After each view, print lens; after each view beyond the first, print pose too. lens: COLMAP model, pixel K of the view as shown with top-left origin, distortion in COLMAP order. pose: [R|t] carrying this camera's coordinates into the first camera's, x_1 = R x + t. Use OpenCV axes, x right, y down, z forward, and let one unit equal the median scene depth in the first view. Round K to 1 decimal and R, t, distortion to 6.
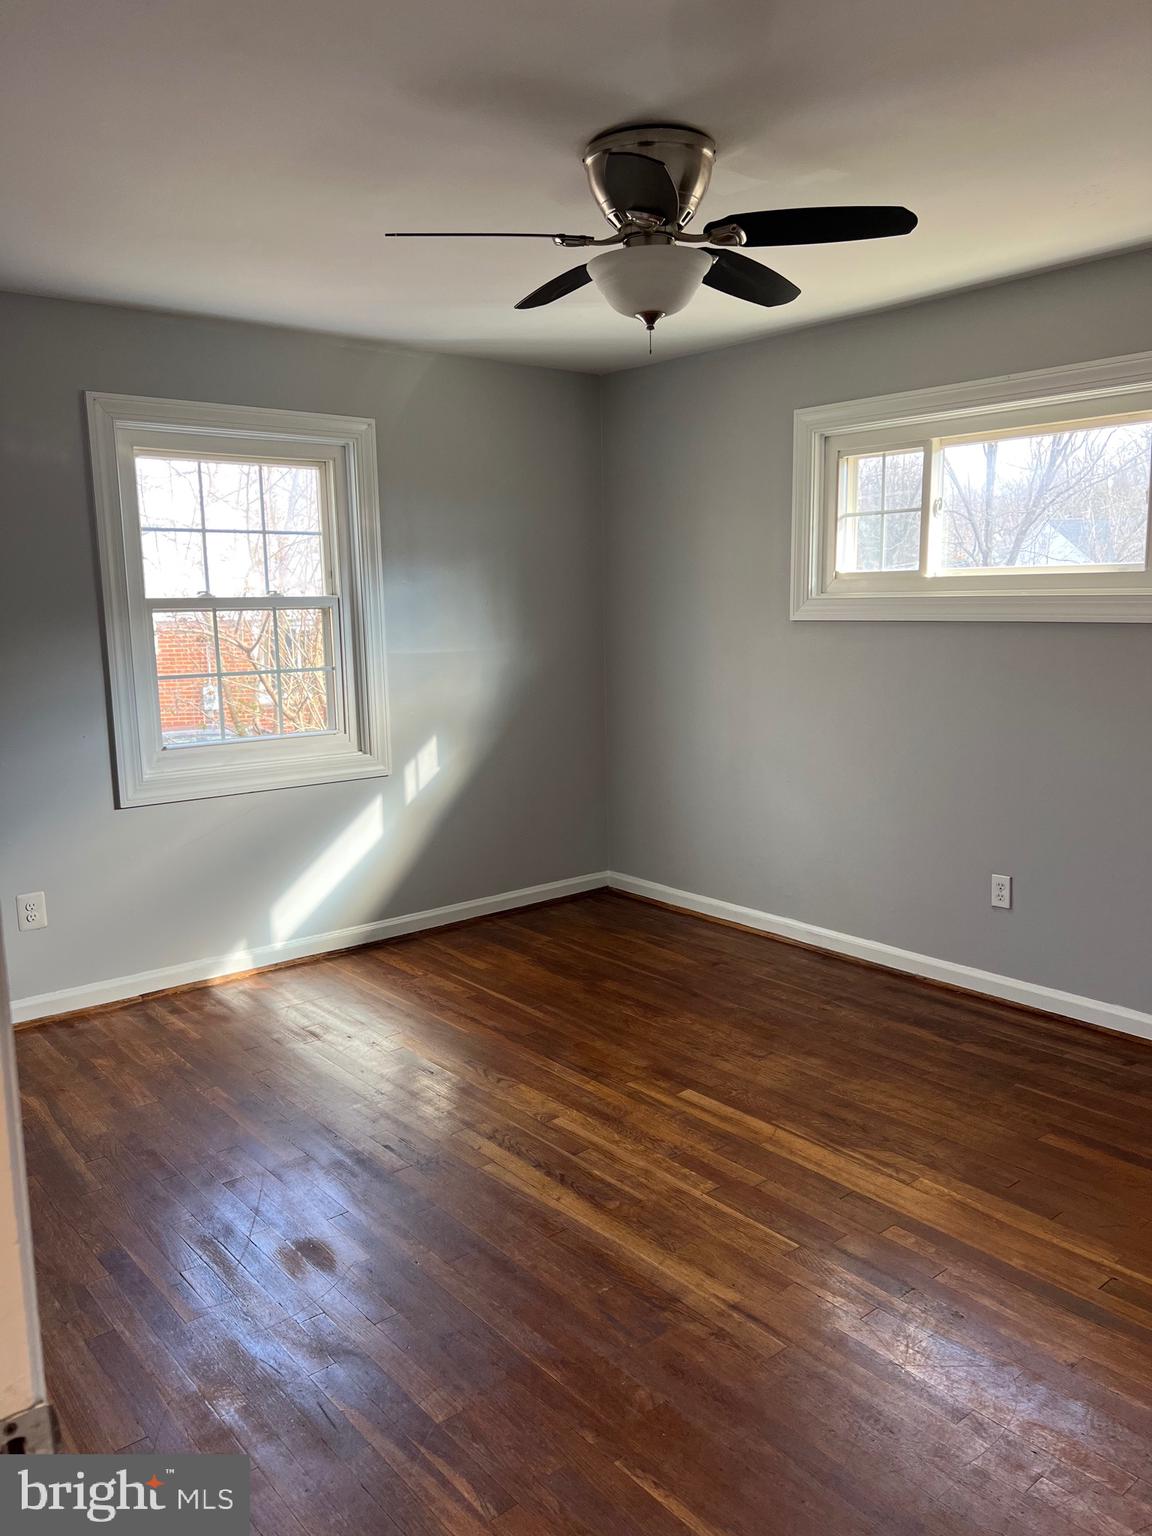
lens RADIAL K [[1150.4, 0, 583.7], [0, 1150.4, 770.4], [0, 0, 1]] dist [0.045034, -0.051974]
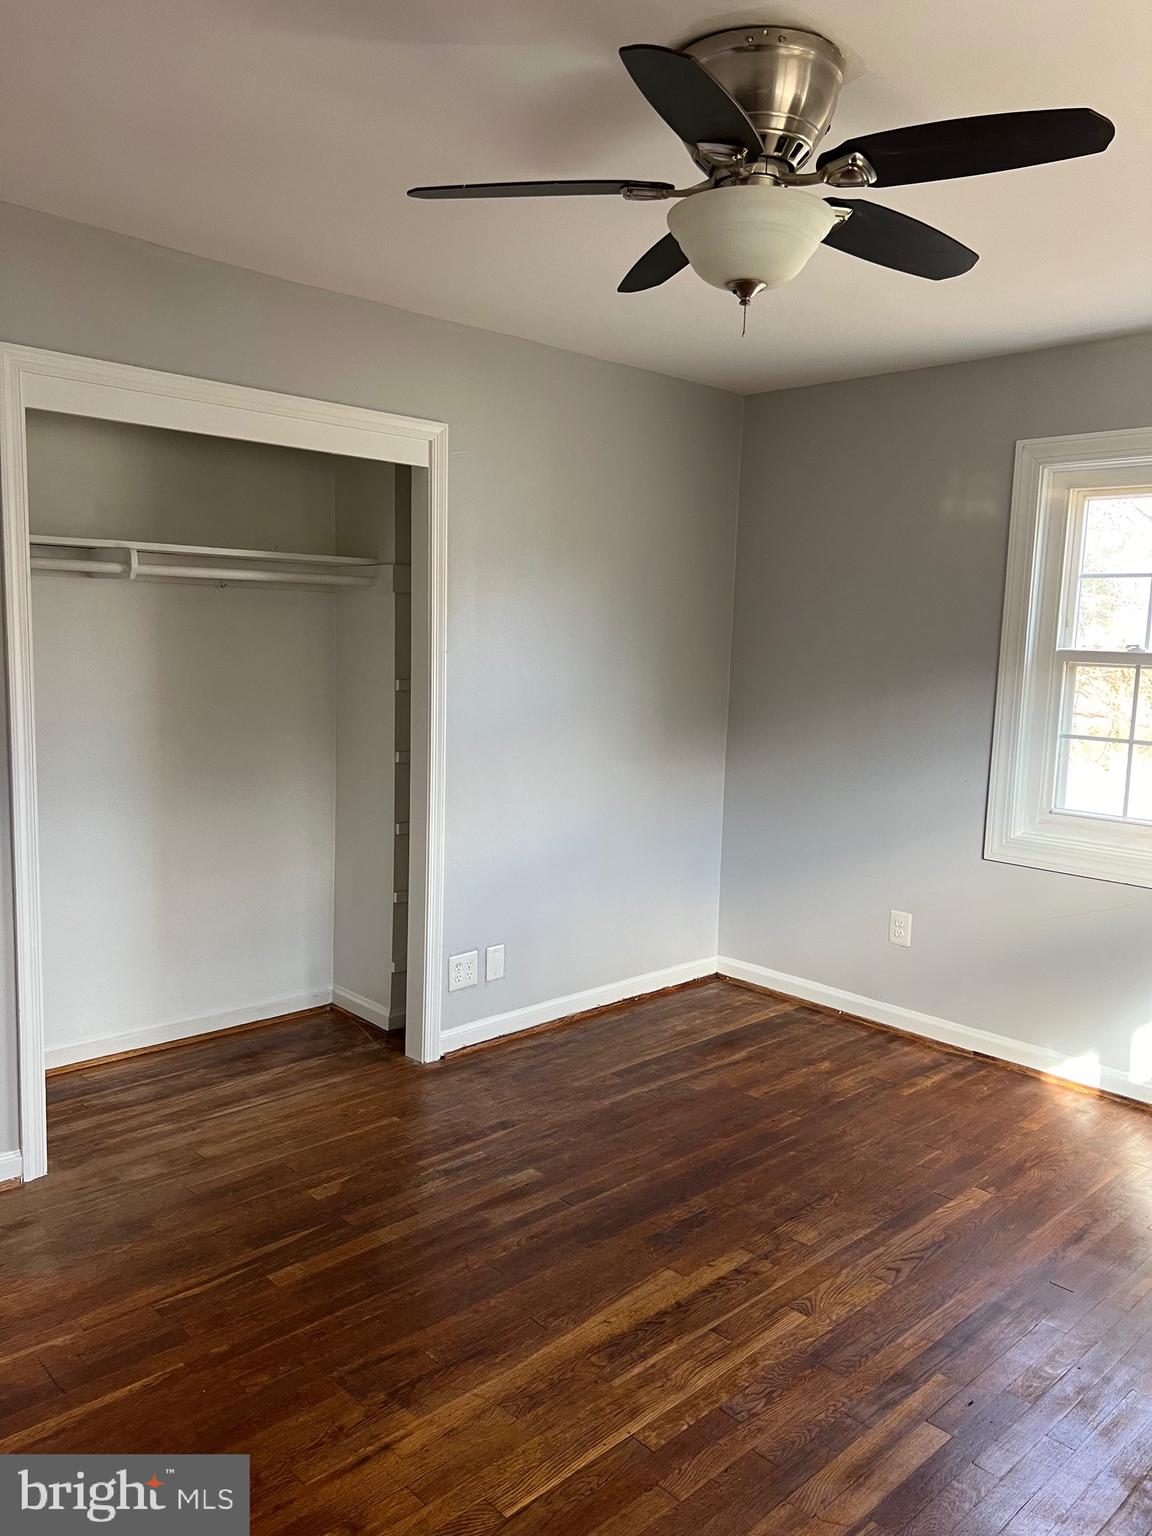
lens RADIAL K [[1150.4, 0, 583.7], [0, 1150.4, 770.4], [0, 0, 1]] dist [0.045034, -0.051974]
pose [[0.078712, 0.140043, -0.987012, 0.552298], [-0.183258, 0.975244, 0.123759, -0.103180], [0.979909, 0.171136, 0.102427, 0.568712]]
